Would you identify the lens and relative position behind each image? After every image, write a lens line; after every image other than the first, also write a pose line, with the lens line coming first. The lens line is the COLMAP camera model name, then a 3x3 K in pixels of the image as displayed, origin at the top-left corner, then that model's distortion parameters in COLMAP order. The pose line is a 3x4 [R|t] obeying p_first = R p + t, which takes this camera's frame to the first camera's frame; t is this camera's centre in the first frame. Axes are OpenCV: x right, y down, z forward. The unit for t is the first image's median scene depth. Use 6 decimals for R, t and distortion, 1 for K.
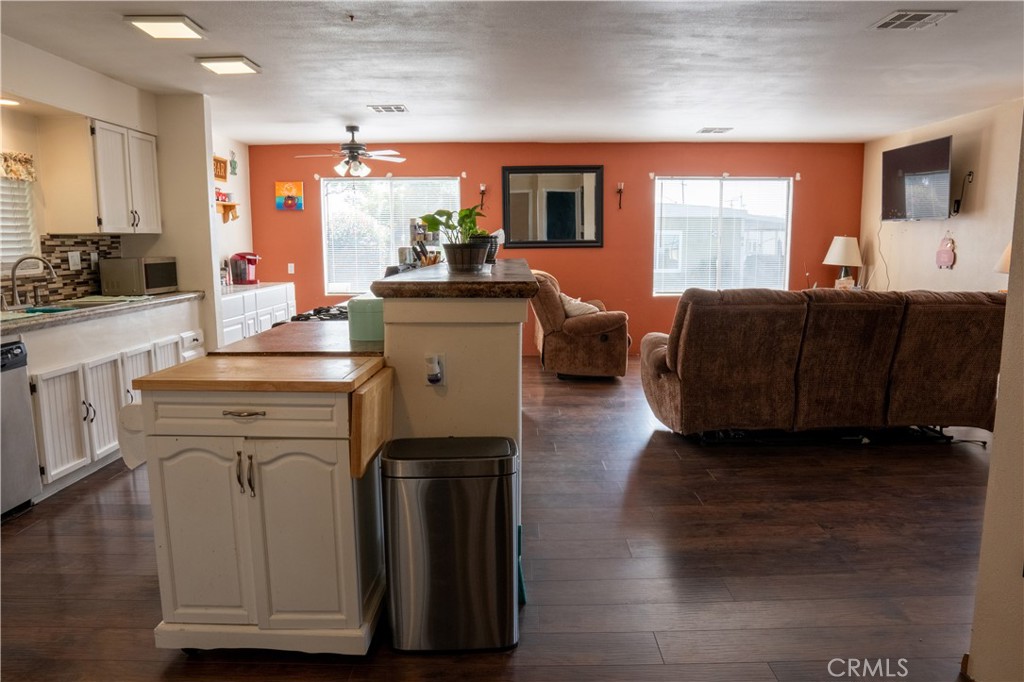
lens RADIAL K [[726.8, 0, 518.2], [0, 726.8, 346.3], [0, 0, 1]] dist [-0.099912, 0.059717]
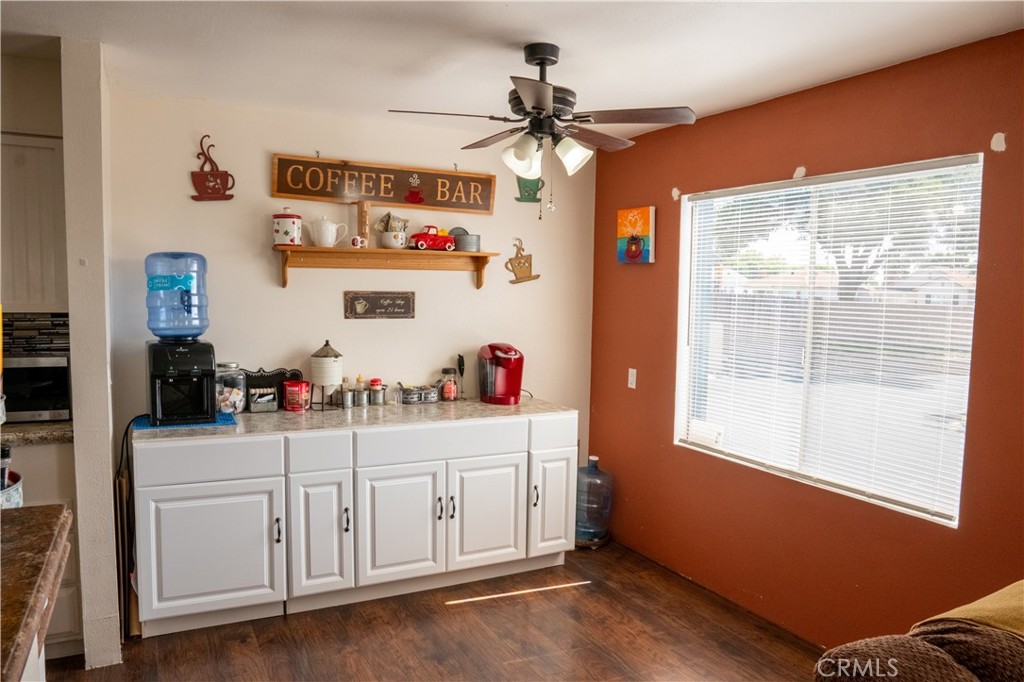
lens RADIAL K [[726.8, 0, 508.9], [0, 726.8, 345.9], [0, 0, 1]] dist [-0.099912, 0.059717]
pose [[0.460961, 0.080237, -0.883786, 0.156434], [-0.147144, 0.989029, 0.013046, -0.207557], [0.875136, 0.124030, 0.467710, 1.136161]]
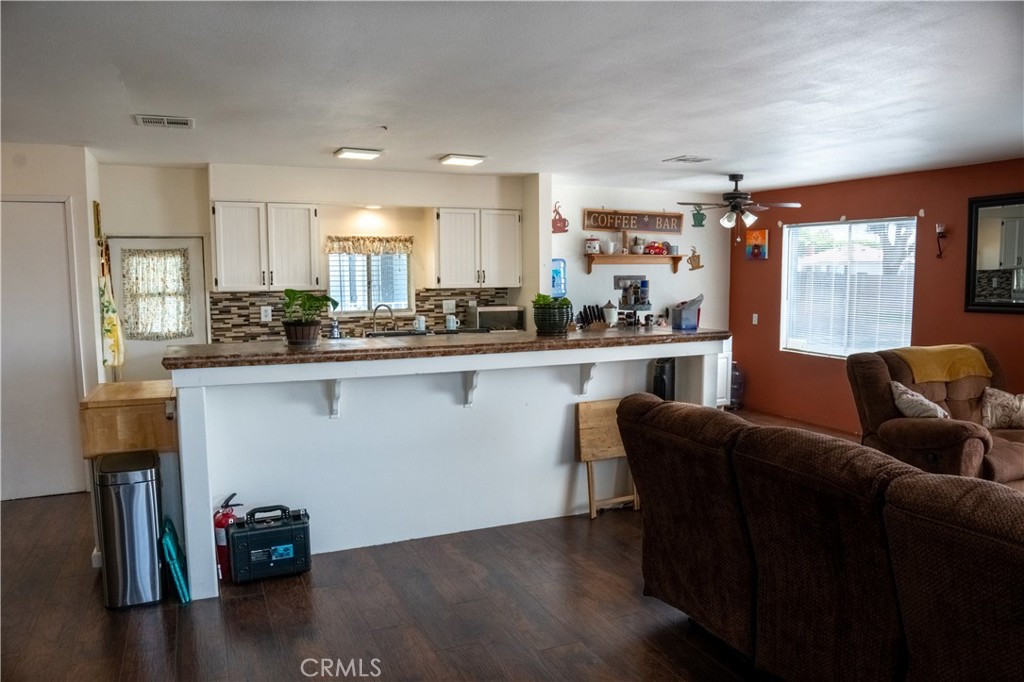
lens RADIAL K [[726.8, 0, 516.4], [0, 726.8, 348.9], [0, 0, 1]] dist [-0.099912, 0.059717]
pose [[0.417684, 0.099620, -0.903115, 0.714124], [-0.130028, 0.990294, 0.049099, -0.123389], [0.899240, 0.096923, 0.426583, 0.501956]]
